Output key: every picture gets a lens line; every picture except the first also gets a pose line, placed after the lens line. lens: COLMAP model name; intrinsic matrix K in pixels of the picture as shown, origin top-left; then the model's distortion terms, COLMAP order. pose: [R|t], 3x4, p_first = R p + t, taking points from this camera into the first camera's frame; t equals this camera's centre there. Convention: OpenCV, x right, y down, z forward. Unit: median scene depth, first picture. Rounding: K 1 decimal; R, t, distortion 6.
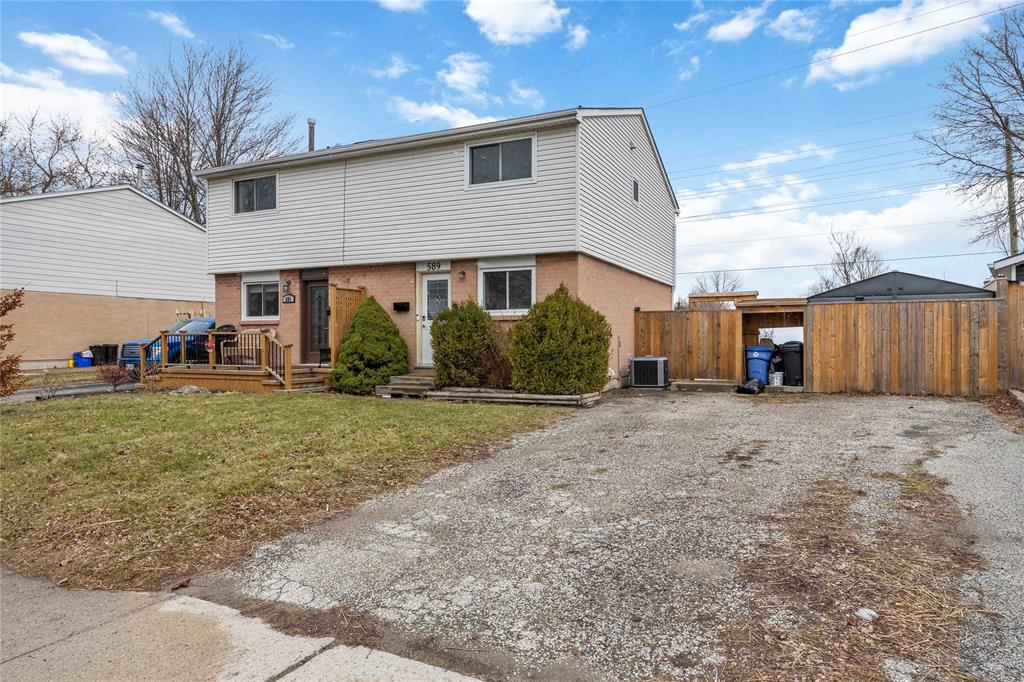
lens RADIAL K [[641.8, 0, 510.5], [0, 641.8, 337.6], [0, 0, 1]] dist [-0.004424, -0.001741]
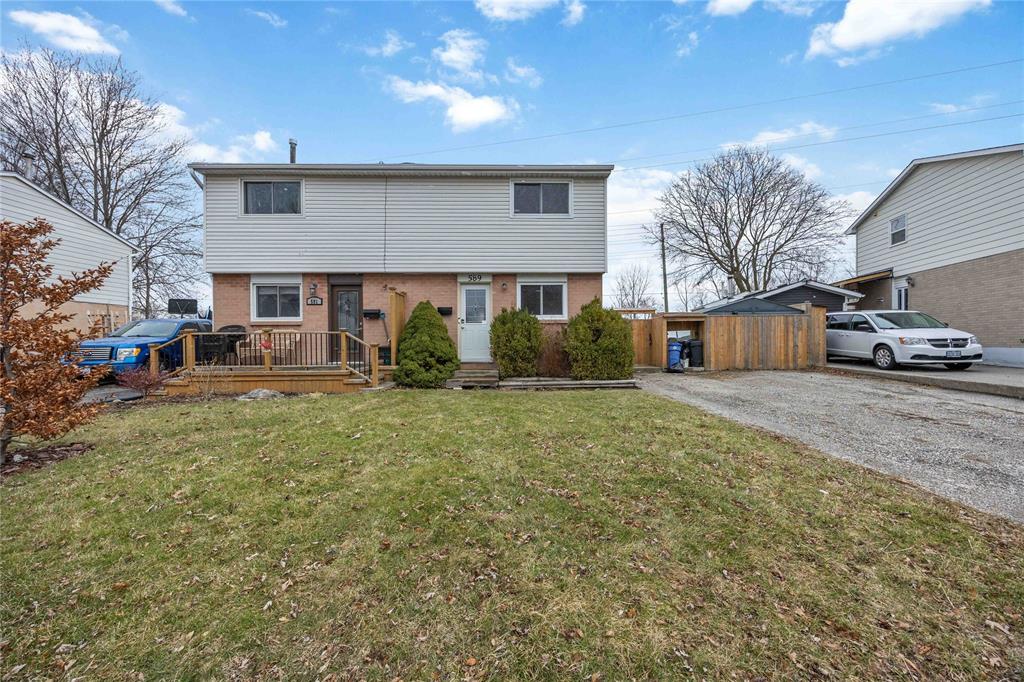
lens RADIAL K [[402.0, 0, 512.0], [0, 402.0, 341.0], [0, 0, 1]] dist [0.000145, 0.000036]
pose [[0.890766, -0.005338, 0.454431, -0.450778], [0.004095, 0.999985, 0.003720, 0.005224], [-0.454444, -0.001453, 0.890774, 0.332847]]
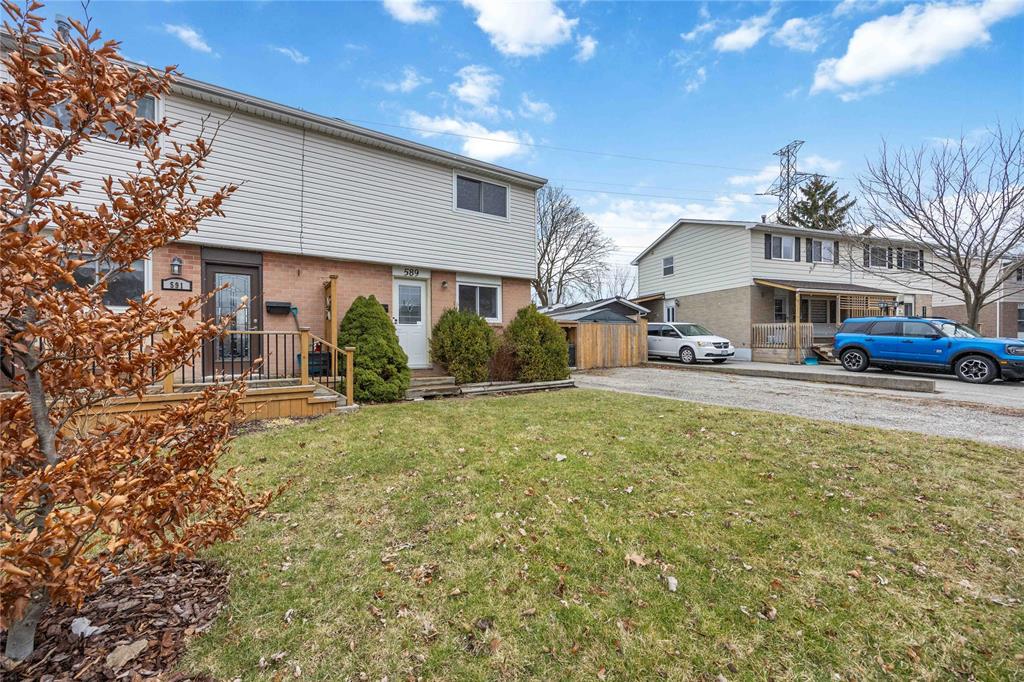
lens RADIAL K [[402.0, 0, 512.0], [0, 402.0, 341.0], [0, 0, 1]] dist [0.000145, 0.000036]
pose [[0.508045, 0.001590, 0.861329, -0.680164], [0.003021, 0.999989, -0.003628, 0.004993], [-0.861325, 0.004445, 0.508035, 0.587557]]
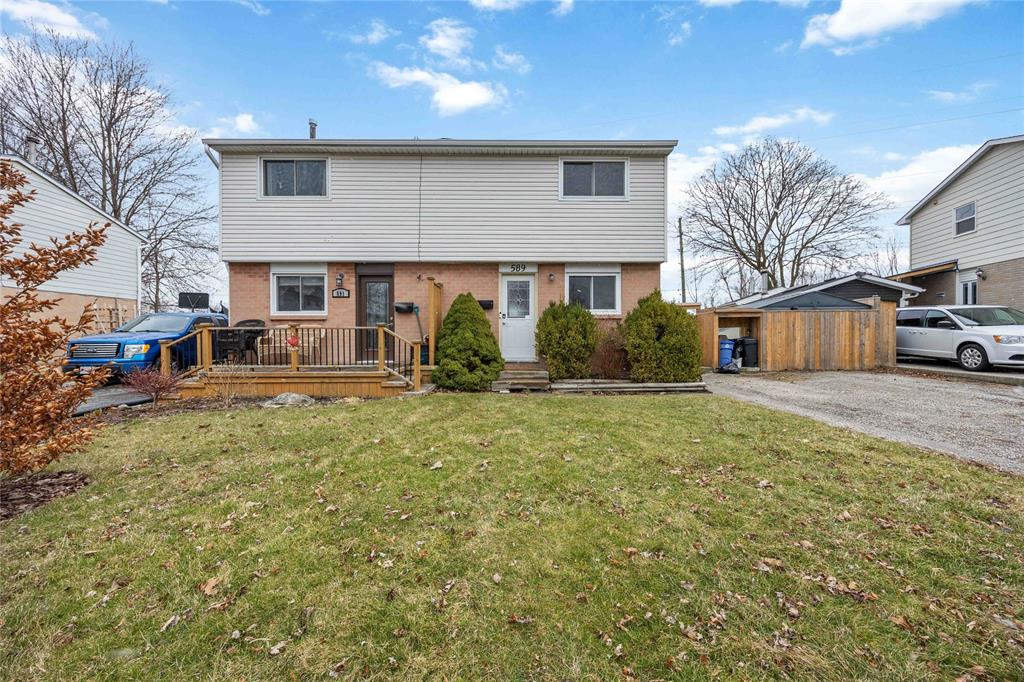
lens RADIAL K [[398.1, 0, 509.2], [0, 398.1, 339.9], [0, 0, 1]] dist [-0.000293, 0.000213]
pose [[0.895898, -0.004425, 0.444238, -0.485387], [0.001030, 0.999968, 0.007883, 0.005669], [-0.444259, -0.006605, 0.895874, 0.454506]]
